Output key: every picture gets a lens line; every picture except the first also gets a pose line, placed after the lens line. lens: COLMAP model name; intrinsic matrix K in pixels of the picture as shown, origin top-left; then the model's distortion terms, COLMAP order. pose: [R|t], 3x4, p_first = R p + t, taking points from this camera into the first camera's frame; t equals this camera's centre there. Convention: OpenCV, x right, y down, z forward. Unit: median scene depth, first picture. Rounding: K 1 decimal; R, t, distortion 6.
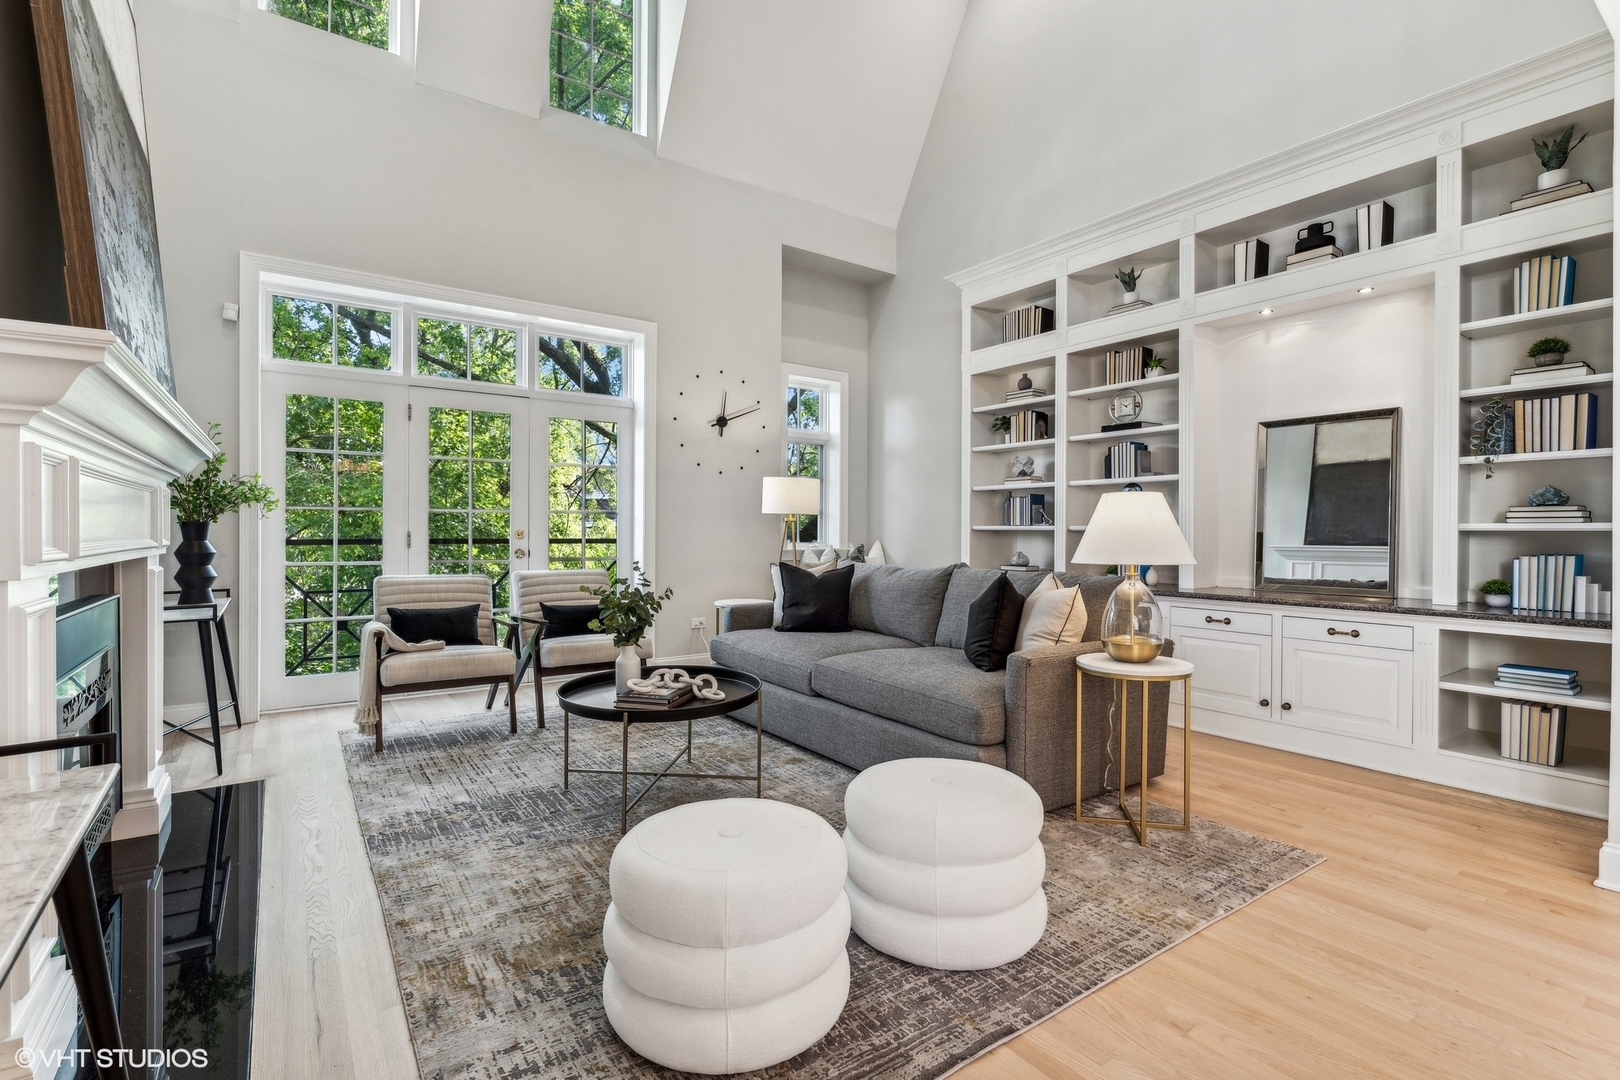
lens RADIAL K [[753.3, 0, 806.9], [0, 753.3, 536.2], [0, 0, 1]] dist [-0.000931, 0.000226]
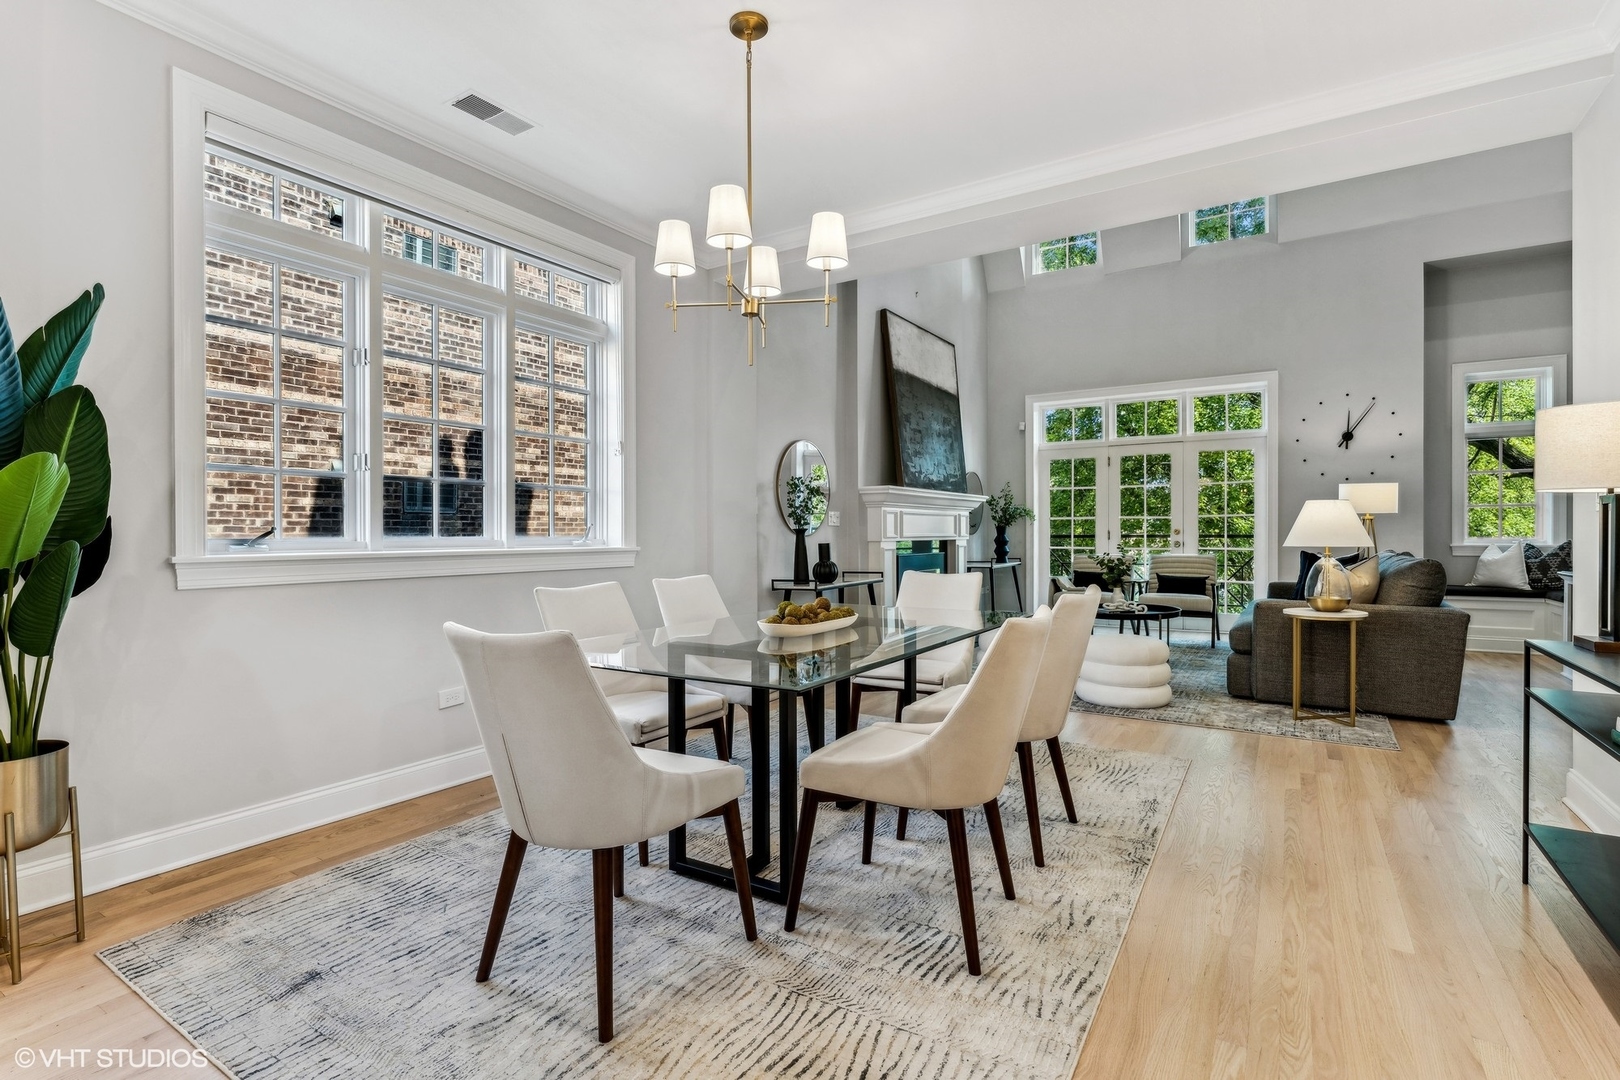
lens RADIAL K [[766.9, 0, 810.0], [0, 766.9, 540.0], [0, 0, 1]] dist [-0.001076, 0.000775]
pose [[0.374562, 0.003996, -0.927193, 0.902129], [0.000218, 0.999990, 0.004398, 0.008423], [0.927202, -0.001849, 0.374557, -0.318203]]
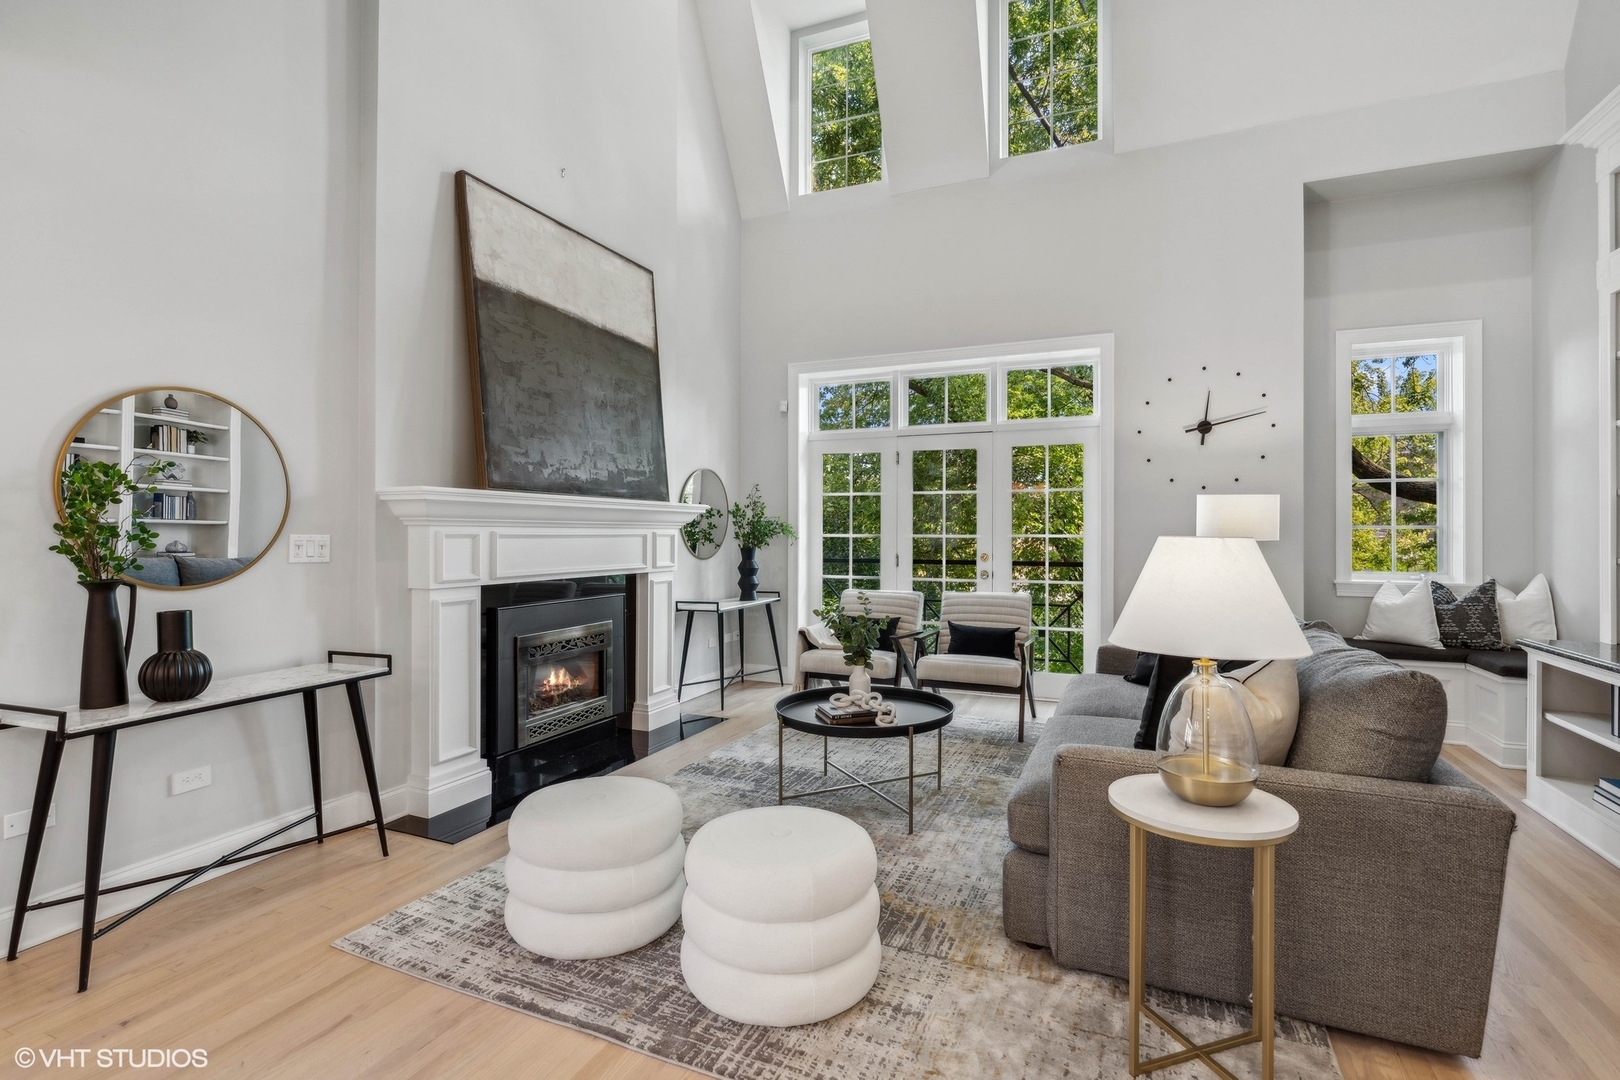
lens RADIAL K [[766.1, 0, 805.7], [0, 766.1, 531.6], [0, 0, 1]] dist [-0.005130, 0.000204]
pose [[0.513517, -0.004762, -0.858066, 0.507334], [-0.005182, 0.999949, -0.008651, -0.033175], [0.858064, 0.008889, 0.513466, 0.234375]]
